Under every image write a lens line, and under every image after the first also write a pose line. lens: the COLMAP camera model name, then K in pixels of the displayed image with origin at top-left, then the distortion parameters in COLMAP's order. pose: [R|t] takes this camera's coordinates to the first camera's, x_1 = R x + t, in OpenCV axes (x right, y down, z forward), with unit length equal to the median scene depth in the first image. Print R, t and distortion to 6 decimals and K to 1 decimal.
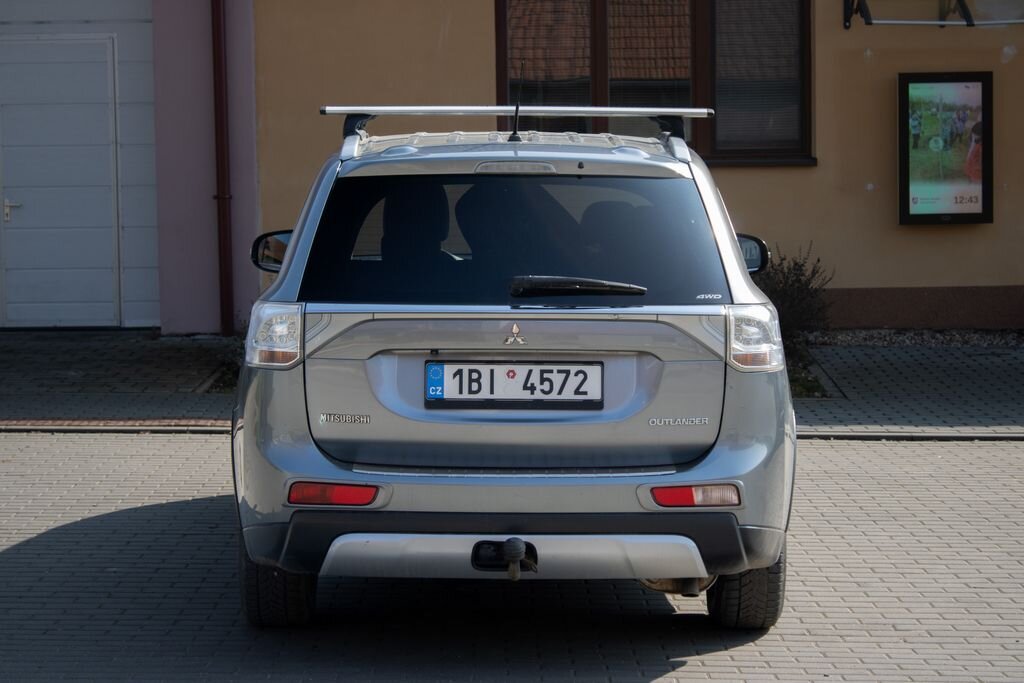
lens RADIAL K [[2933.4, 0, 512.0], [0, 2933.4, 341.5], [0, 0, 1]] dist [0.143266, 0.107921]
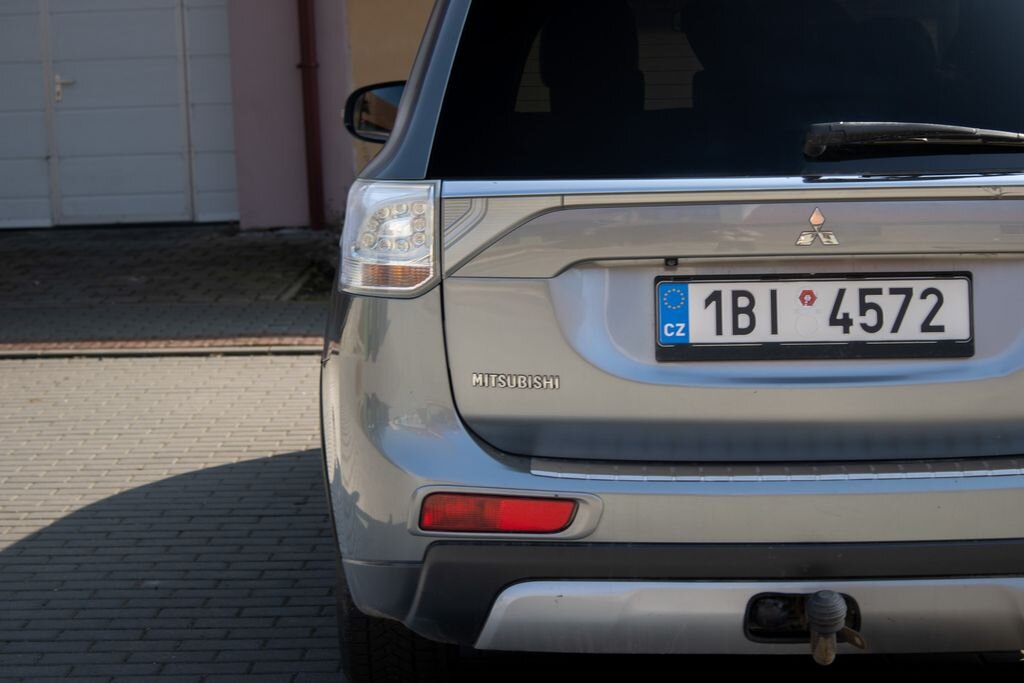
lens RADIAL K [[2140.4, 0, 512.0], [0, 2140.4, 341.5], [0, 0, 1]] dist [0.016040, 0.286213]
pose [[0.999700, -0.021586, -0.011567, -0.052315], [0.022205, 0.998160, 0.056416, -0.005006], [0.010328, -0.056656, 0.998340, 0.581736]]
